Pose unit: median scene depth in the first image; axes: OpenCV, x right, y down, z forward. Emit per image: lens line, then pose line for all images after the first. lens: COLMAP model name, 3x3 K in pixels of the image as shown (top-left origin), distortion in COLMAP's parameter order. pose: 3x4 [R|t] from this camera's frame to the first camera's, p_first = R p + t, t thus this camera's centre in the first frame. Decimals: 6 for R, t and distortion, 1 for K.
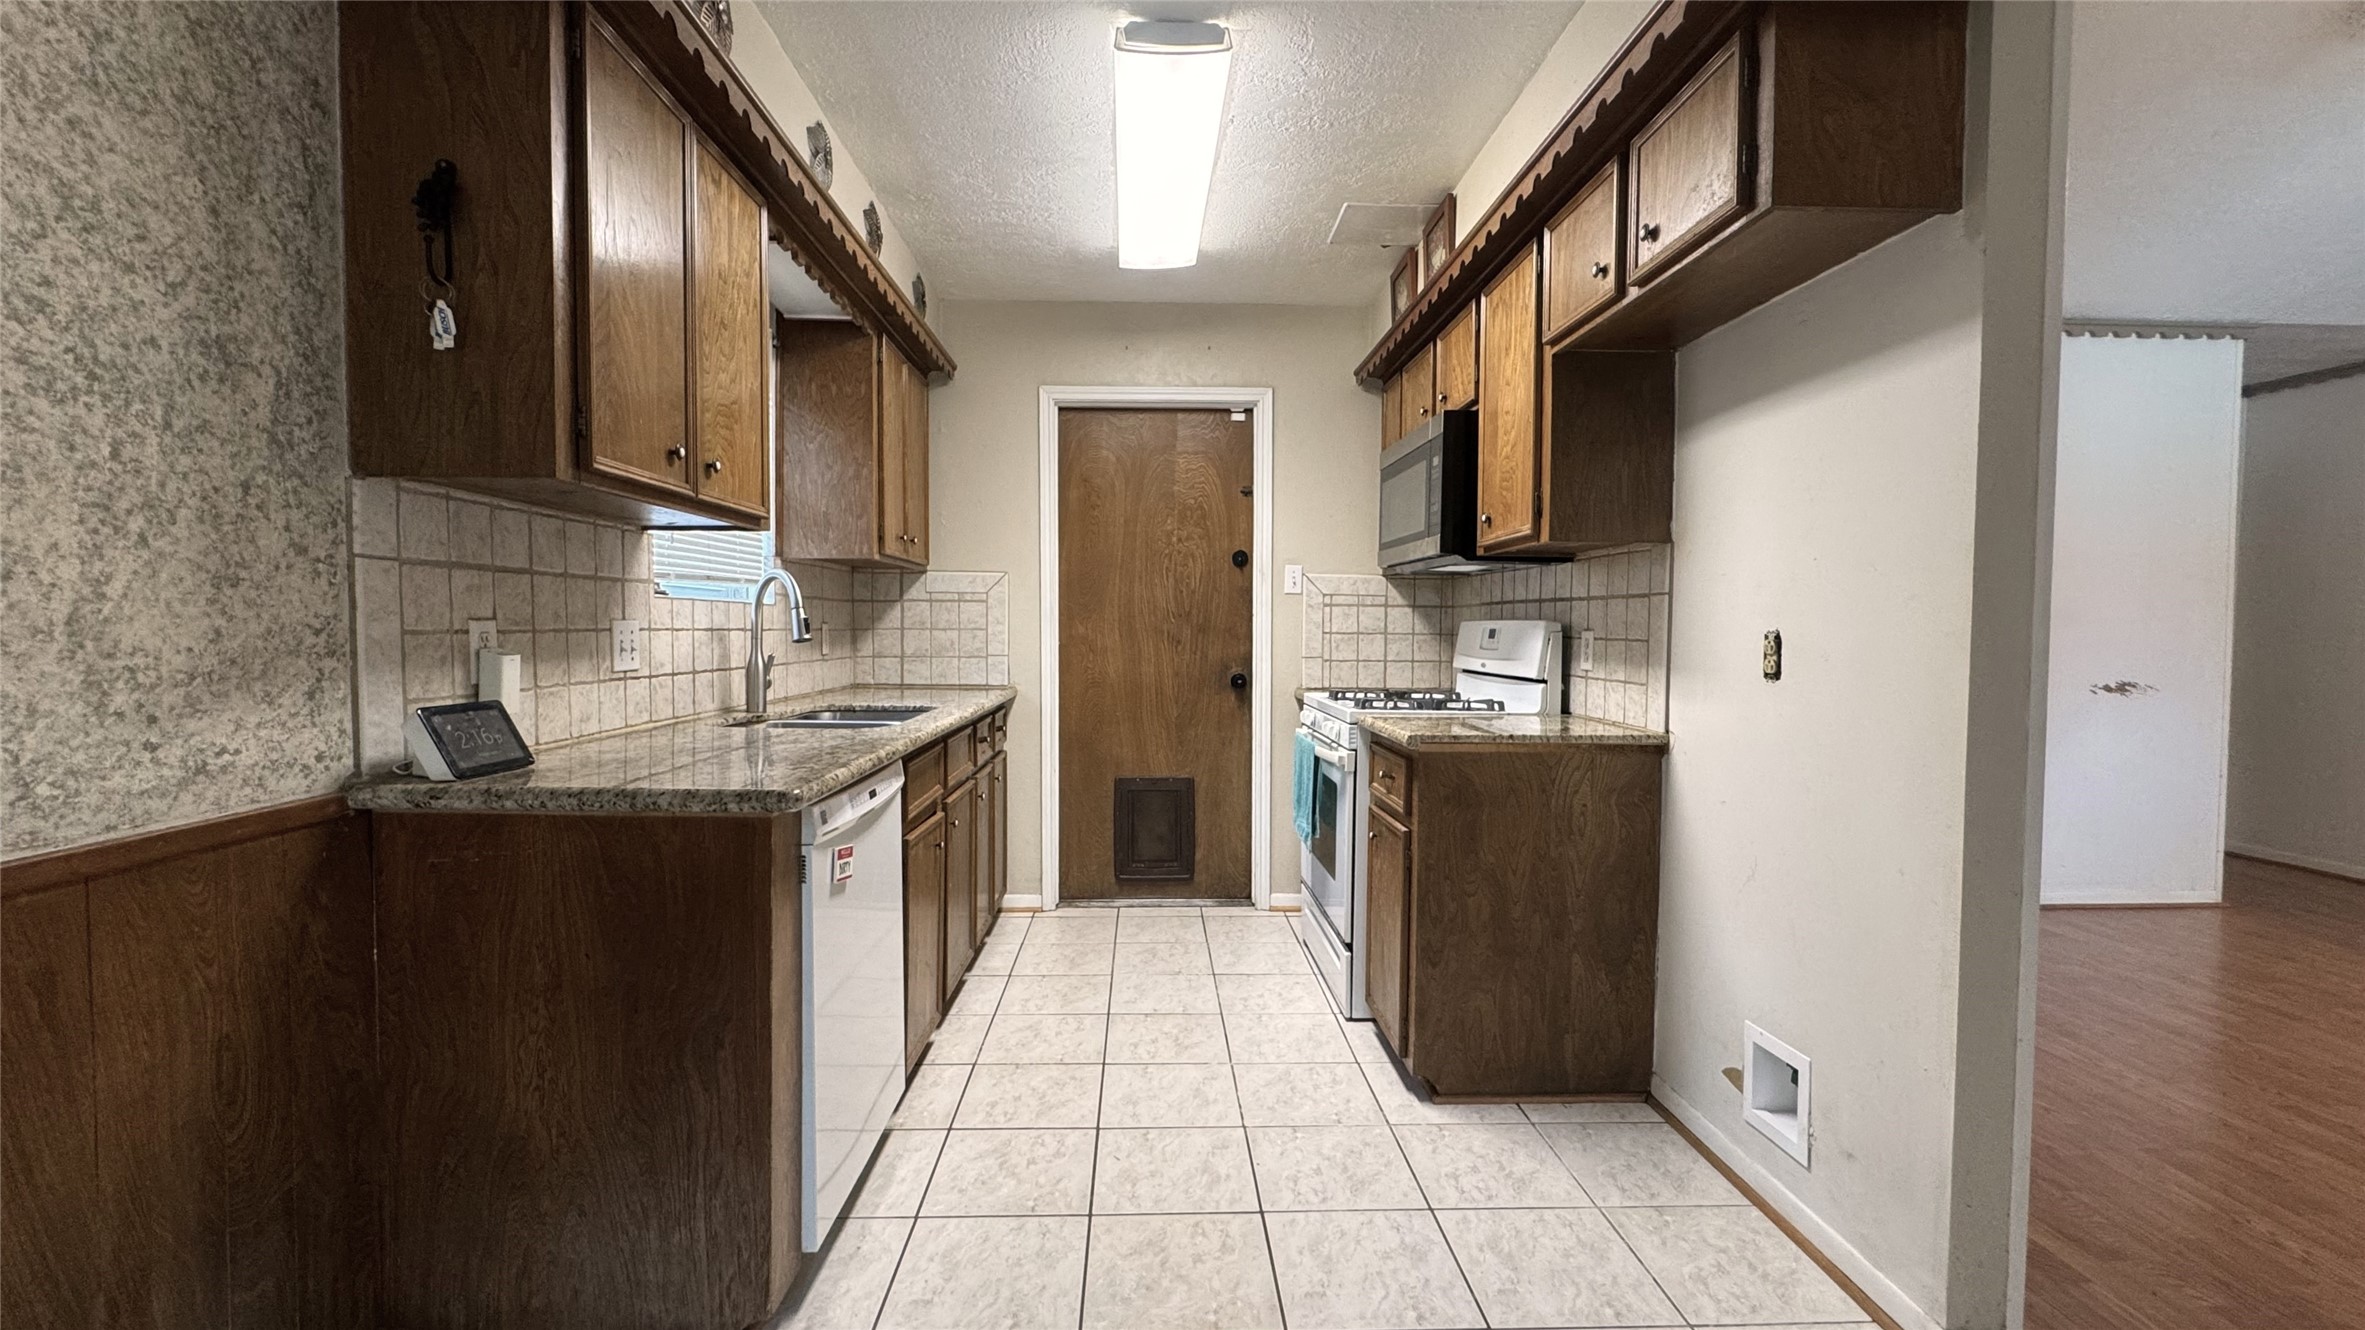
lens RADIAL K [[995.6, 0, 1185.1], [0, 995.6, 662.5], [0, 0, 1]] dist [0.000601, 0.000331]
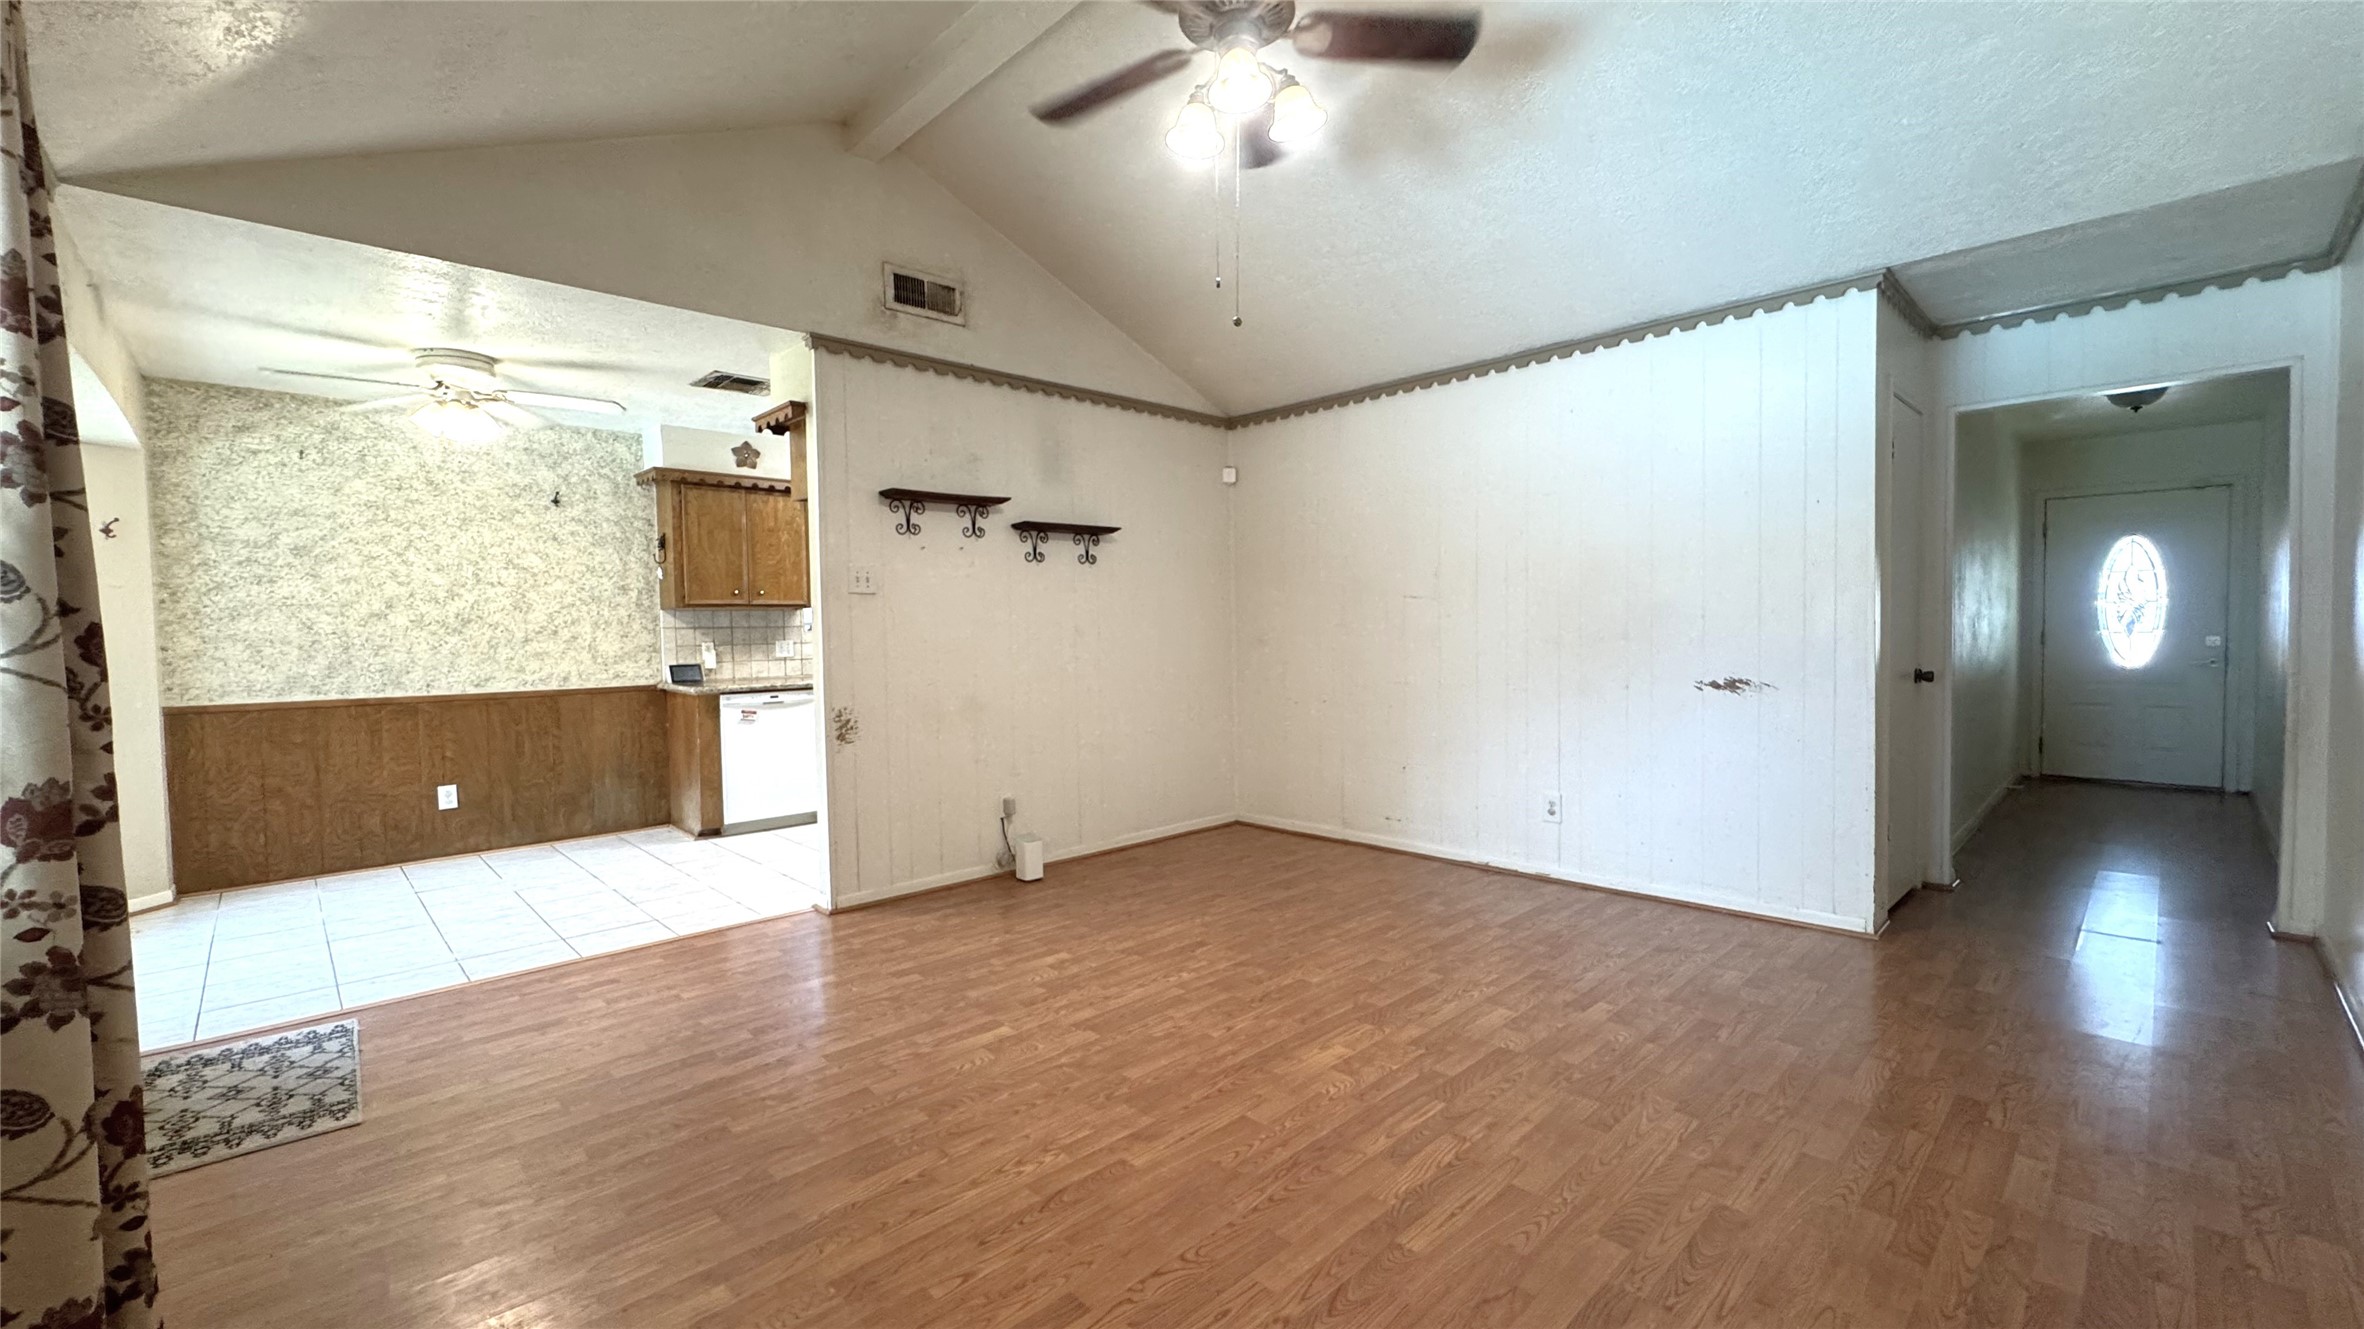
lens RADIAL K [[948.5, 0, 1181.6], [0, 948.5, 662.4], [0, 0, 1]] dist [-0.002100, -0.000295]
pose [[0.664656, 0.006683, -0.747119, 2.223896], [-0.004863, 0.999978, 0.004619, 0.004192], [0.747133, 0.000564, 0.664674, -0.005178]]
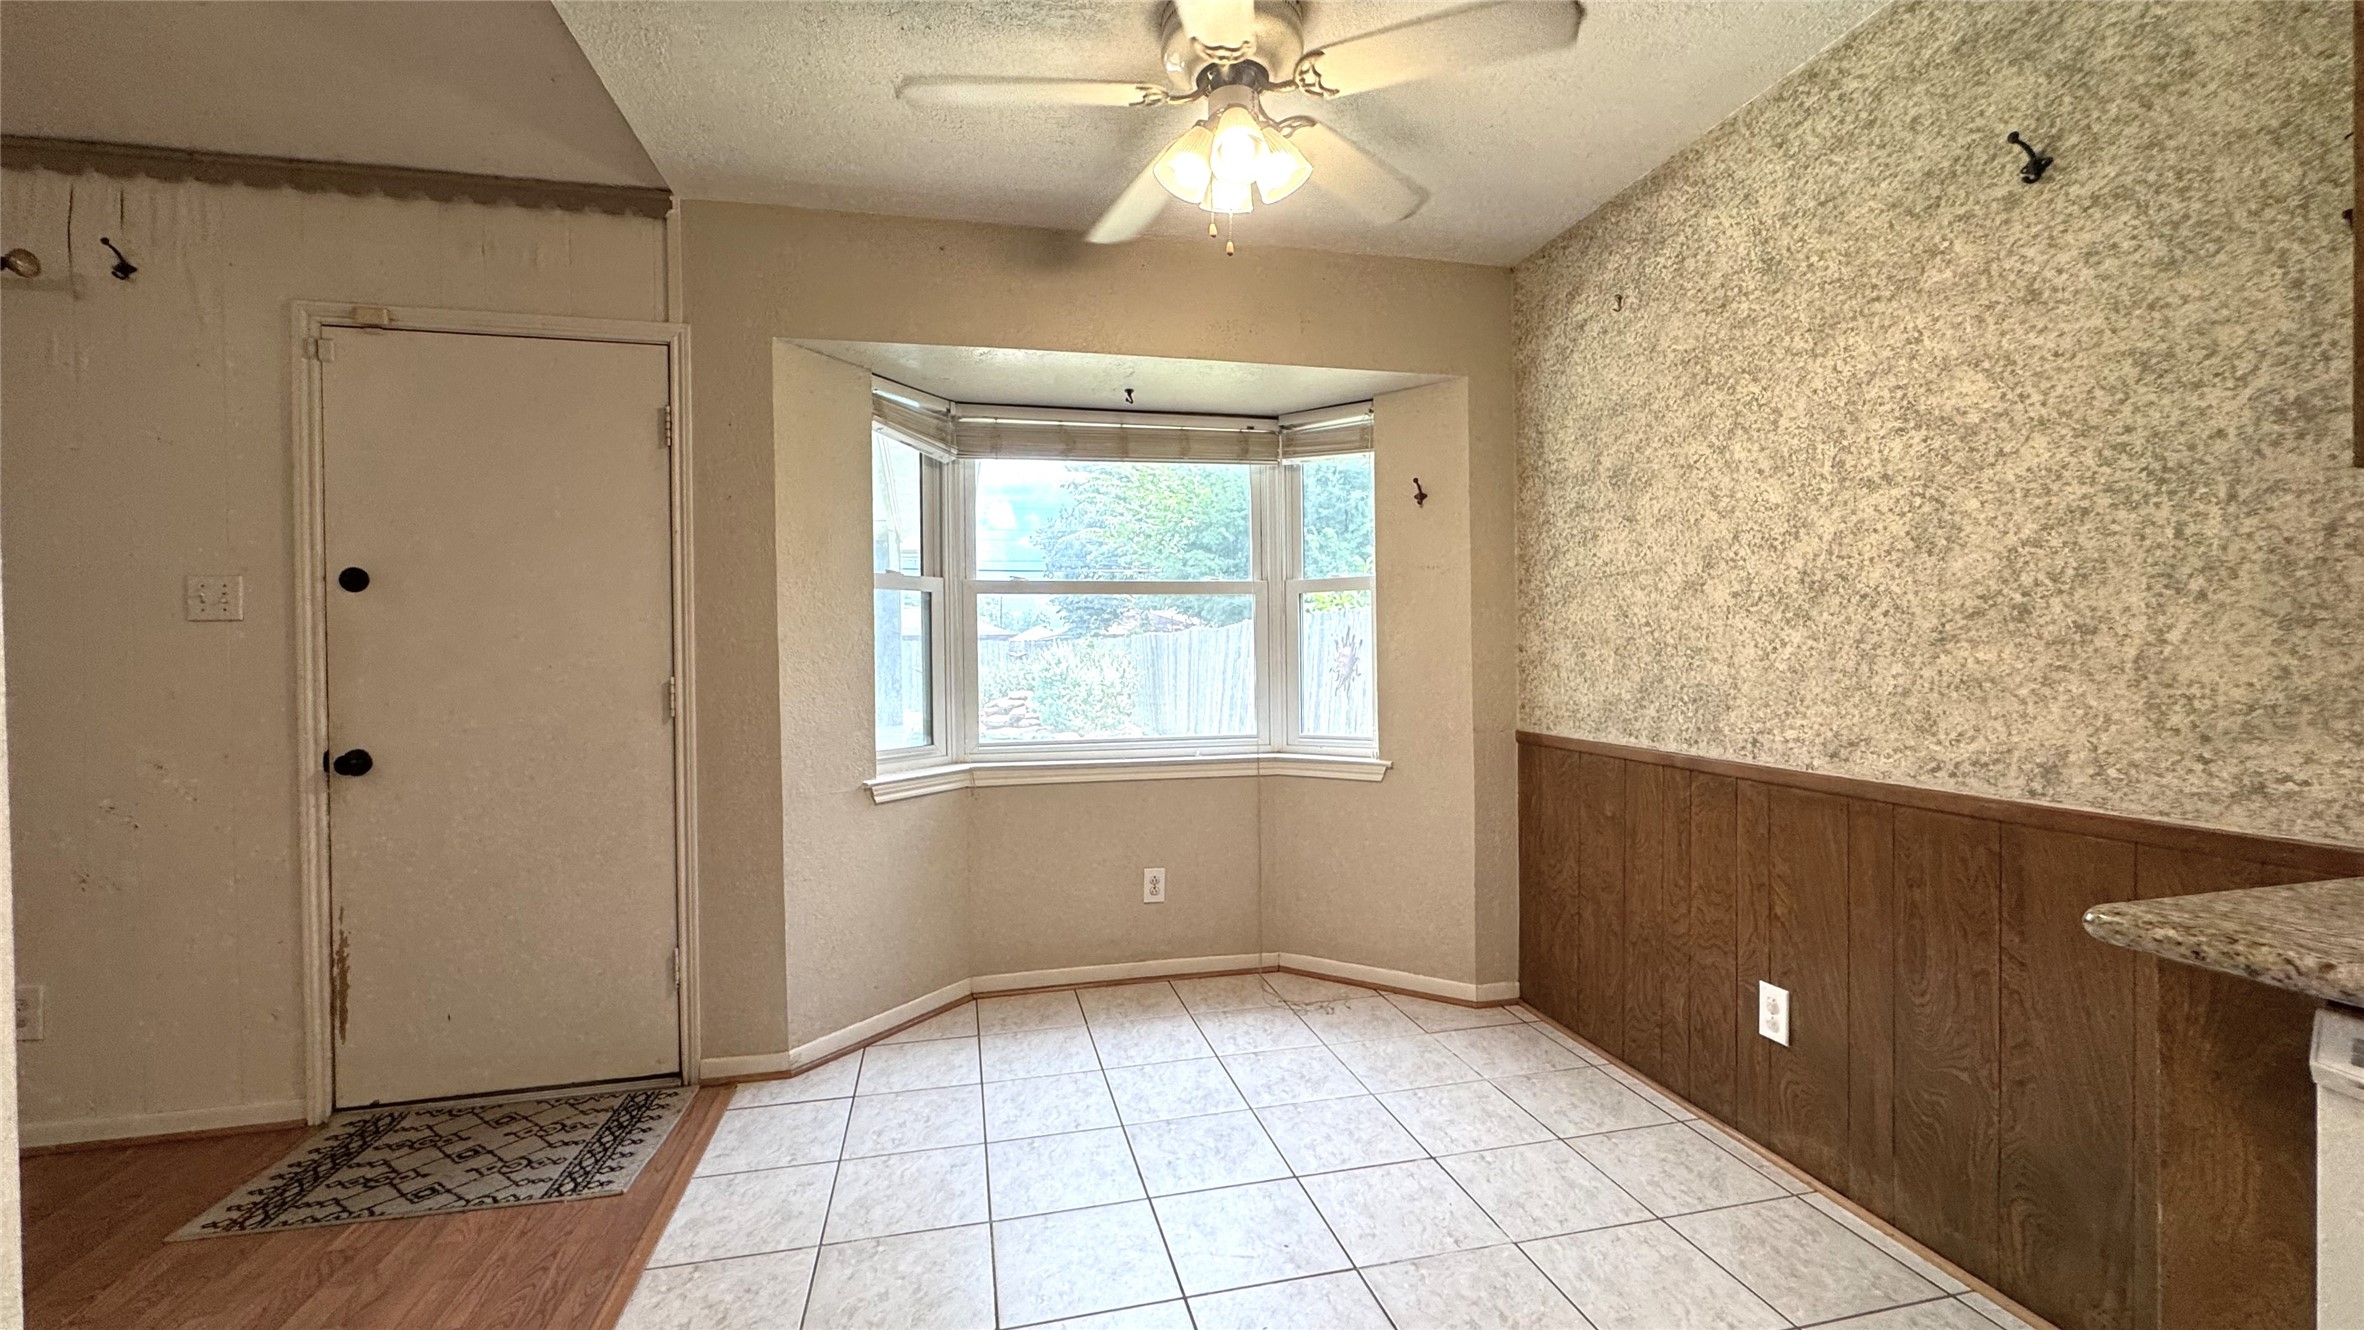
lens RADIAL K [[979.1, 0, 1184.8], [0, 979.1, 661.7], [0, 0, 1]] dist [-0.001667, 0.000583]
pose [[-0.982501, 0.006613, -0.186142, 0.223041], [-0.001699, 0.999010, 0.044457, -0.045521], [0.186251, 0.043996, -0.981517, 0.976391]]
